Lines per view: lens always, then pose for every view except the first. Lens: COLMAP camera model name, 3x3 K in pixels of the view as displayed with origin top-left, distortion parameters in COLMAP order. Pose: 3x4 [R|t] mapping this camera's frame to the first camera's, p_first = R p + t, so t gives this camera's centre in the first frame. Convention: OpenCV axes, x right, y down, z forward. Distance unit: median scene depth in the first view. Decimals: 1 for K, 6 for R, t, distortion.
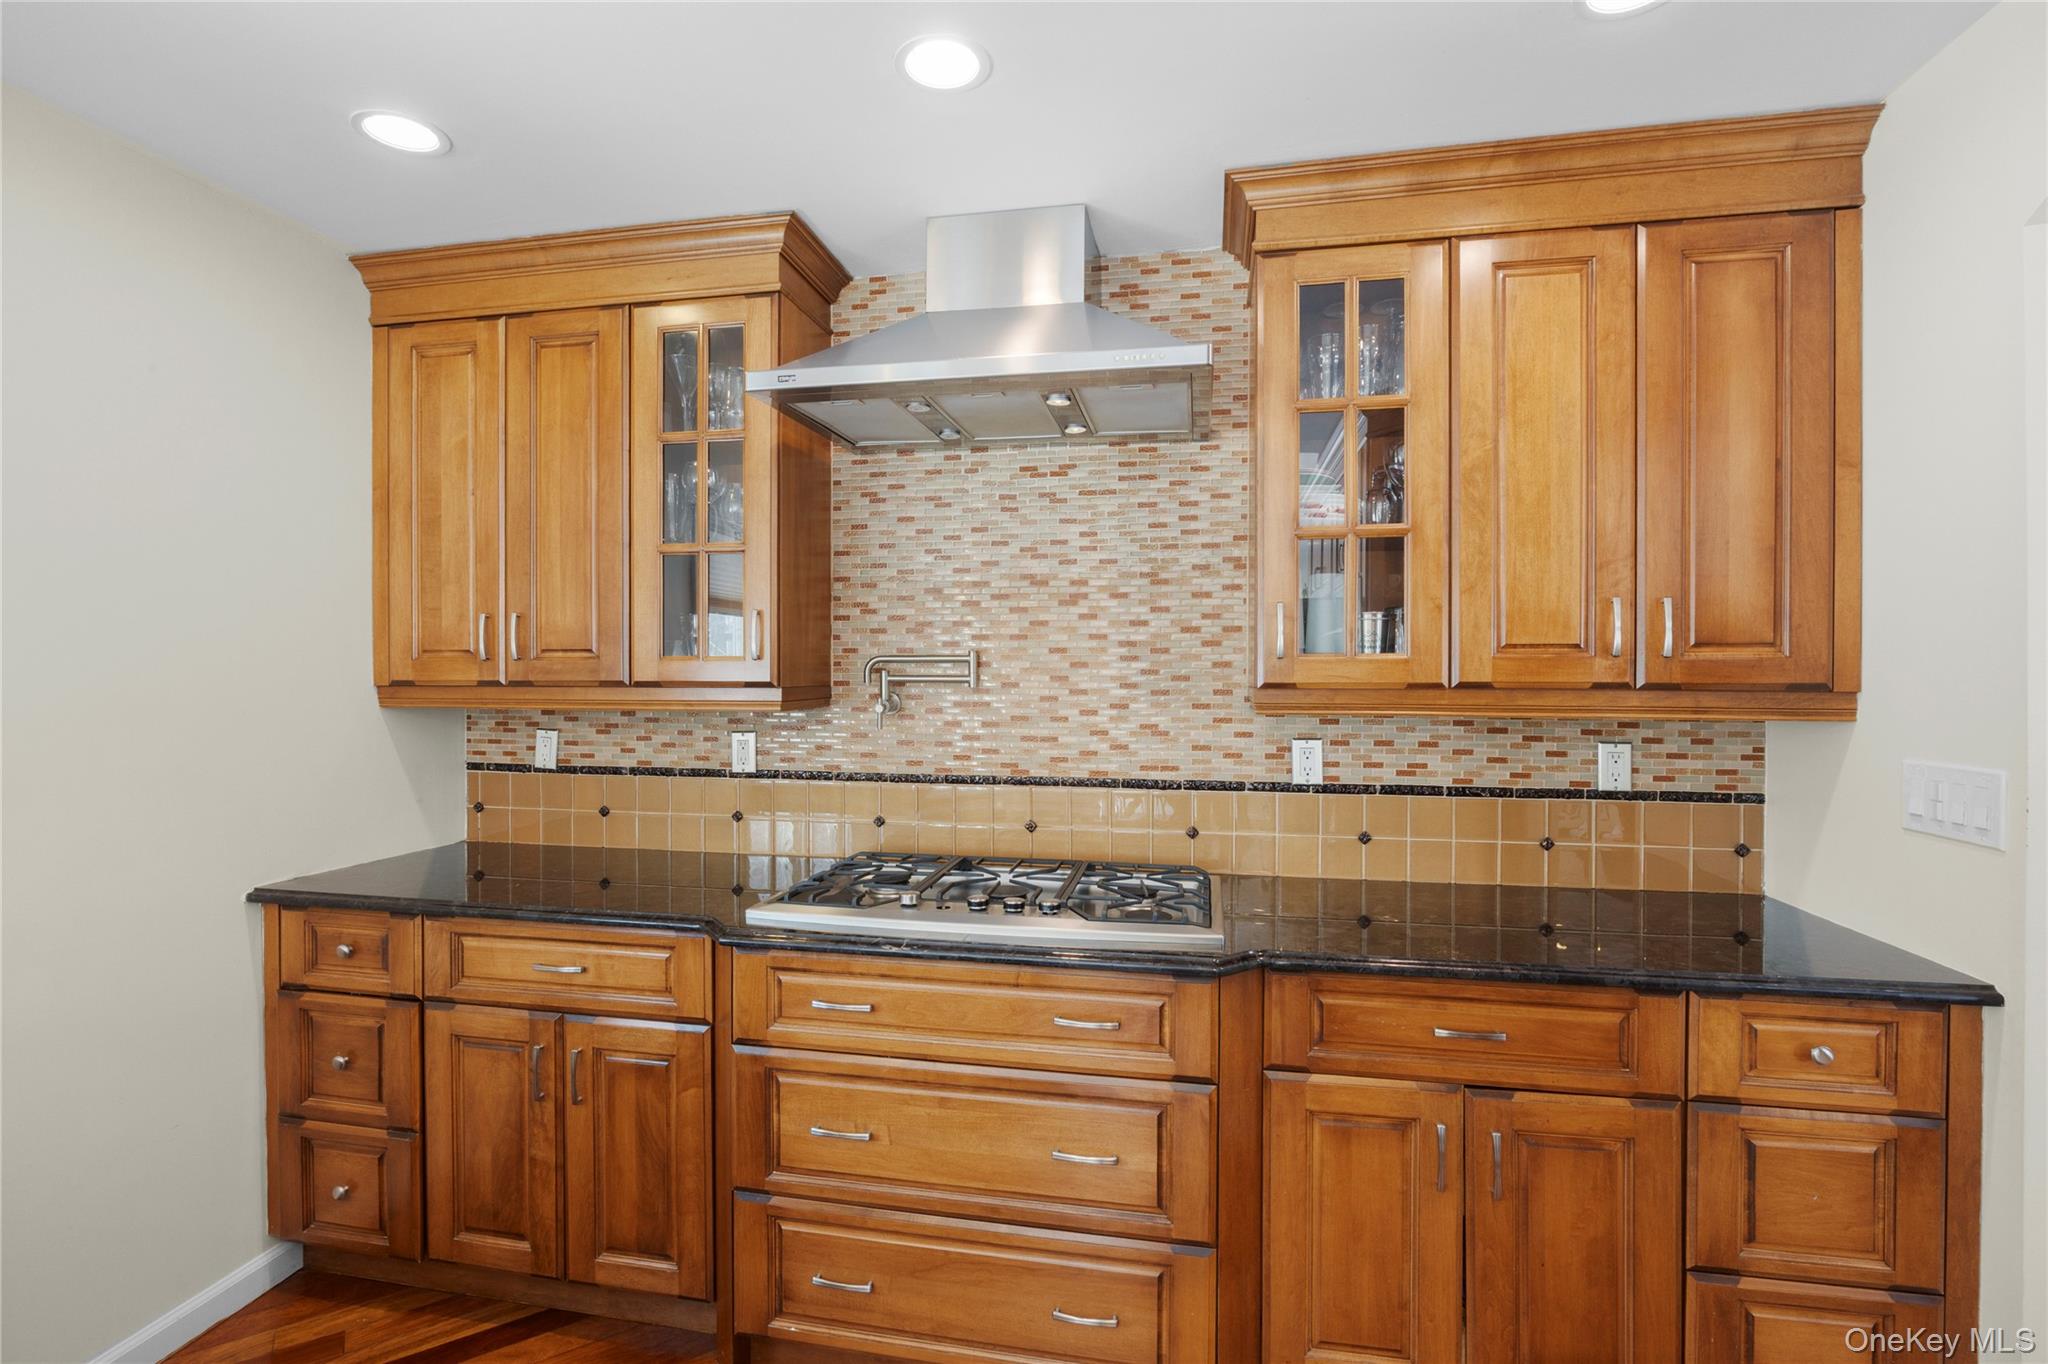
lens RADIAL K [[932.4, 0, 1024.4], [0, 932.4, 679.8], [0, 0, 1]] dist [-0.017372, 0.000673]
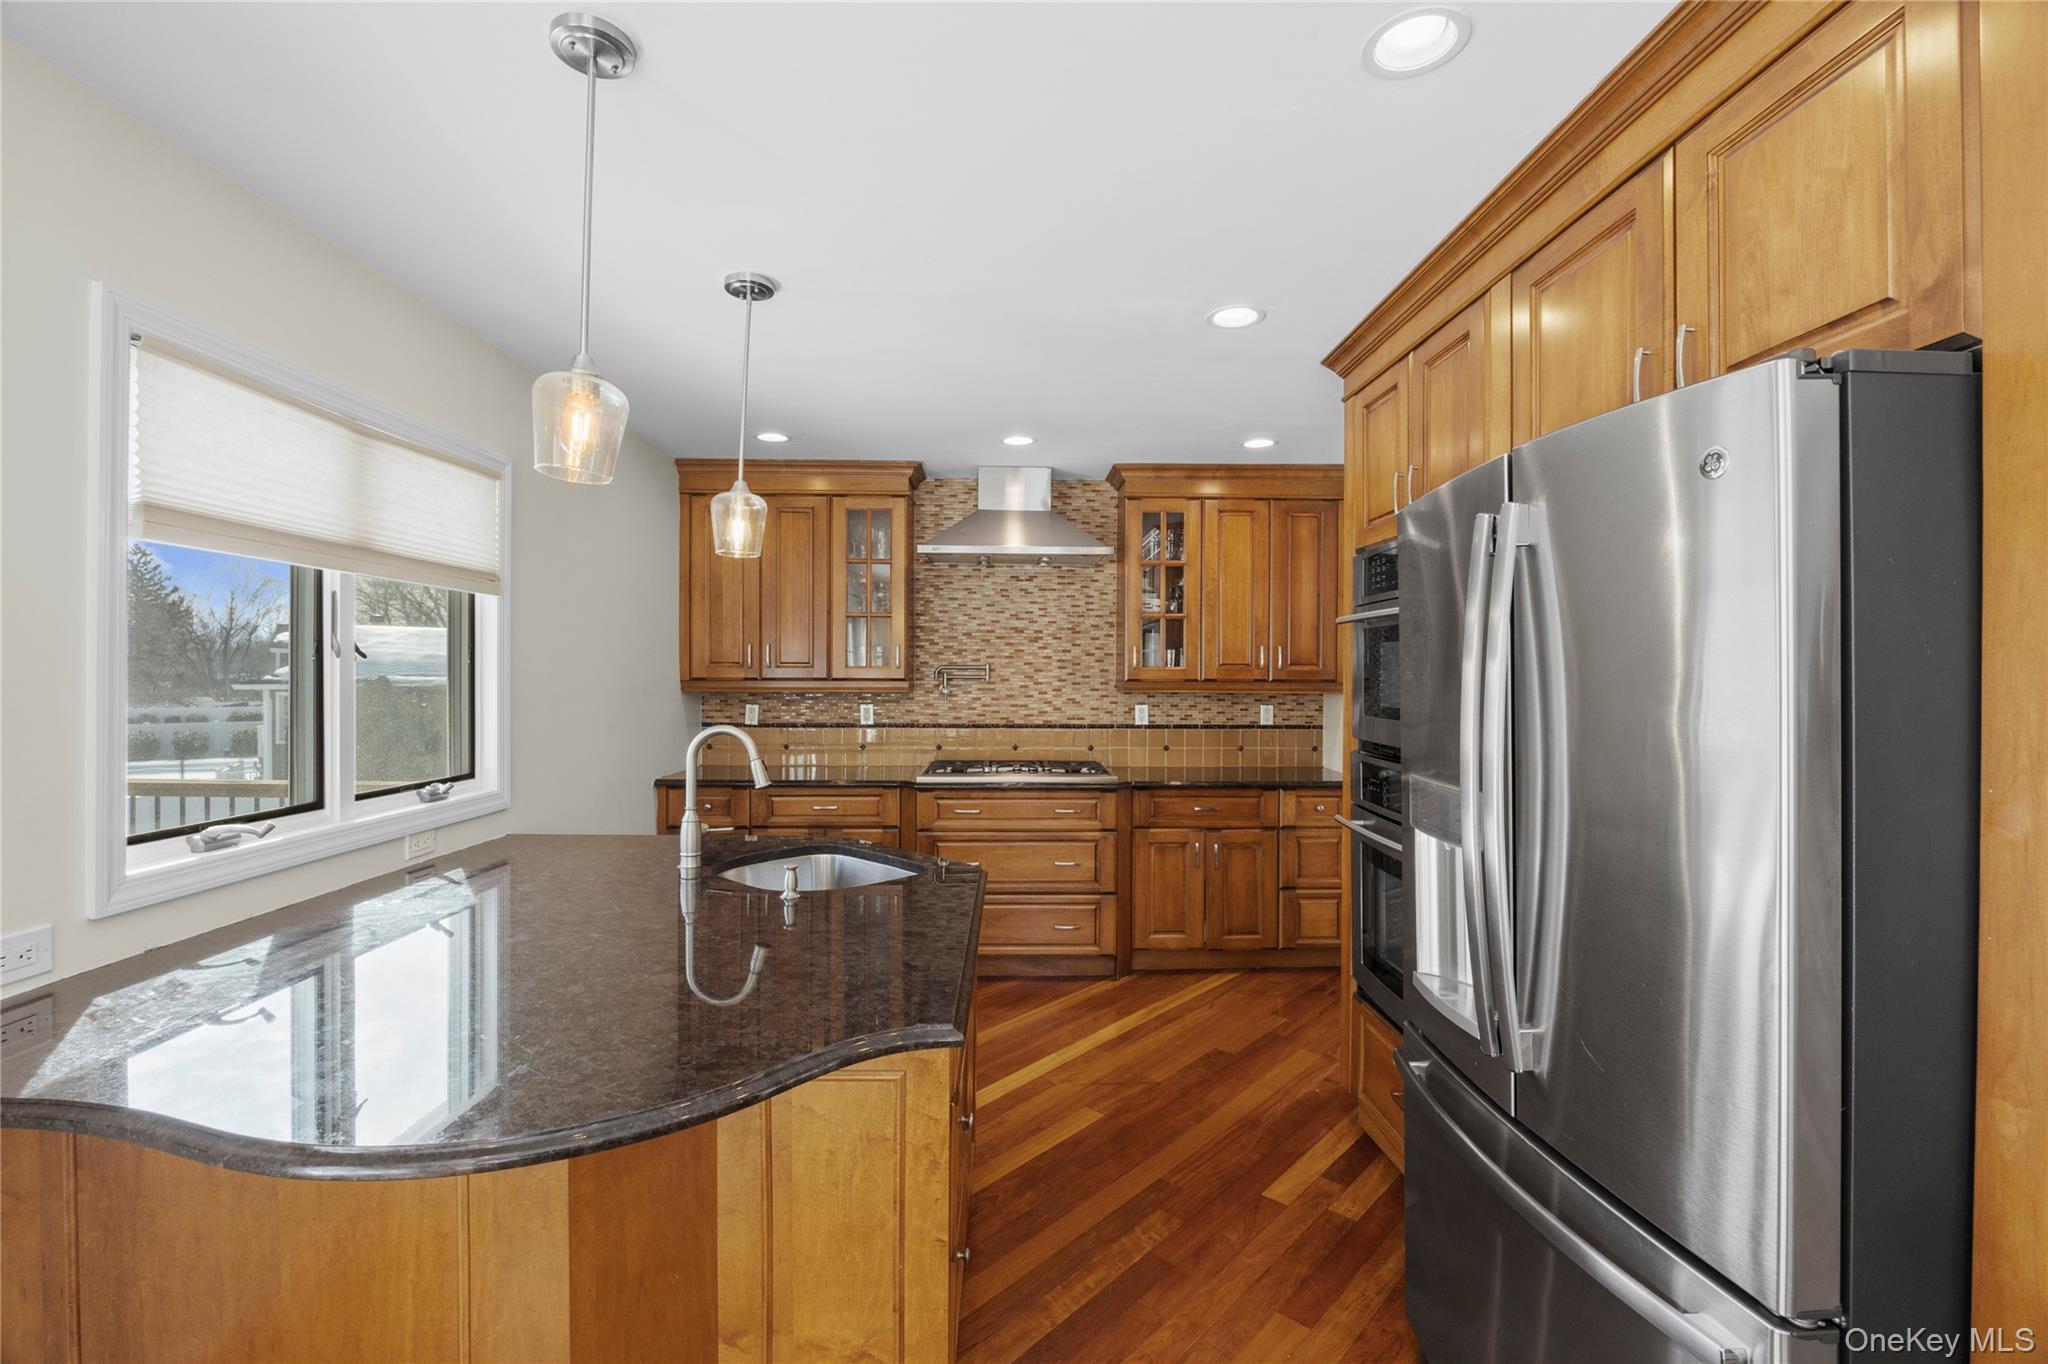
lens RADIAL K [[884.8, 0, 1028.6], [0, 884.8, 682.8], [0, 0, 1]] dist [-0.017568, 0.001576]
pose [[0.975487, -0.000236, 0.220058, -0.423784], [-0.001160, 0.999980, 0.006215, -0.000797], [-0.220055, -0.006318, 0.975467, -0.999675]]
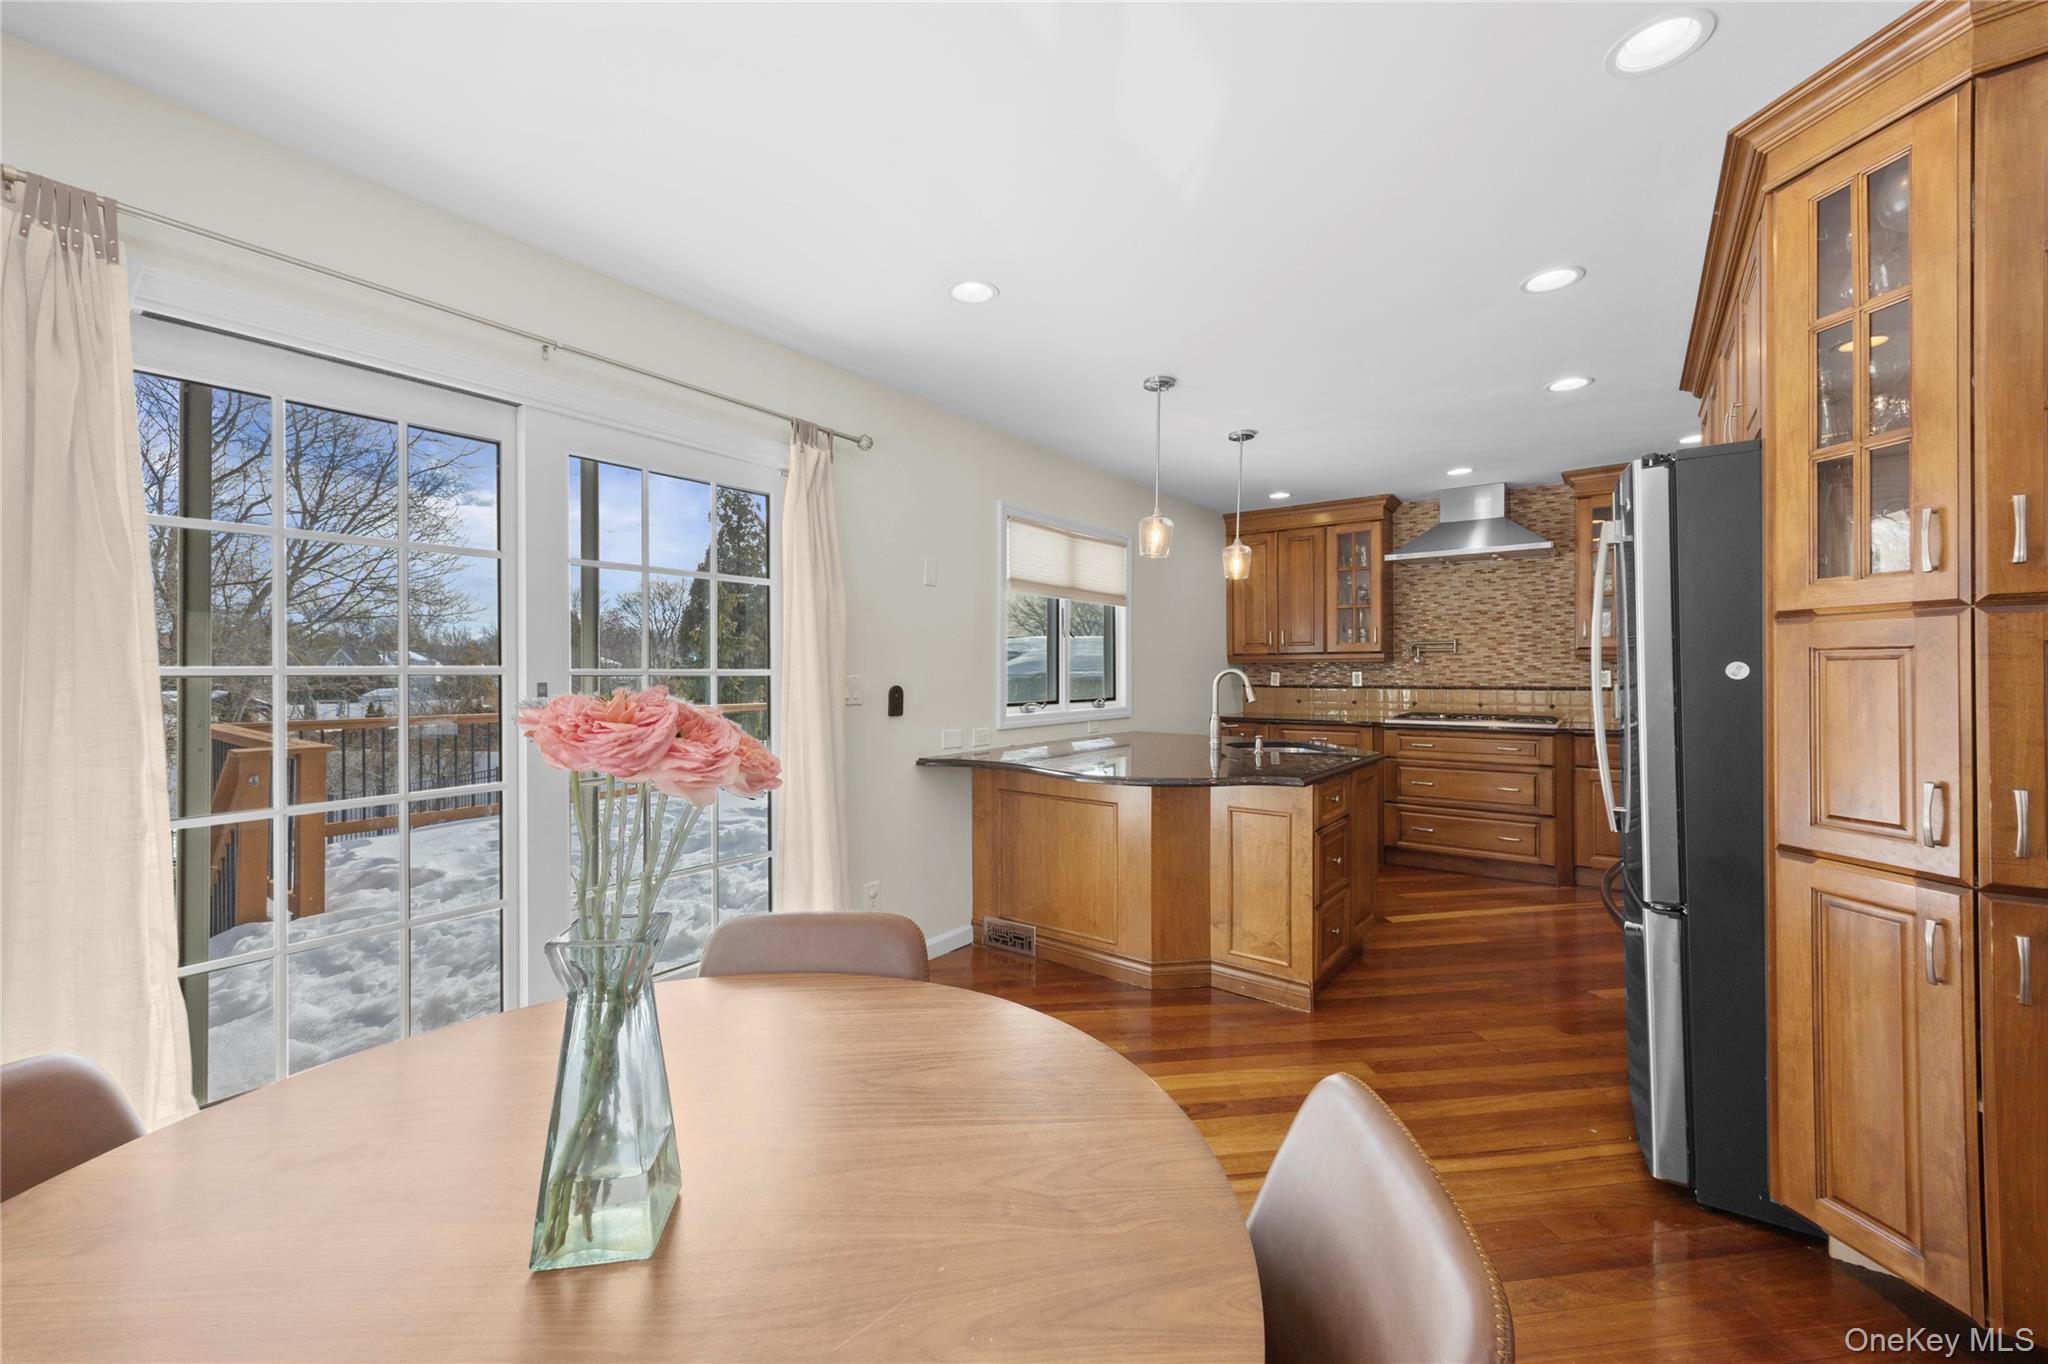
lens RADIAL K [[811.5, 0, 1022.5], [0, 811.5, 671.7], [0, 0, 1]] dist [0.010650, -0.000934]
pose [[0.903230, -0.005748, -0.429117, -0.185155], [0.004012, 0.999980, -0.004949, 0.072395], [0.429137, 0.002749, 0.903235, -1.749352]]
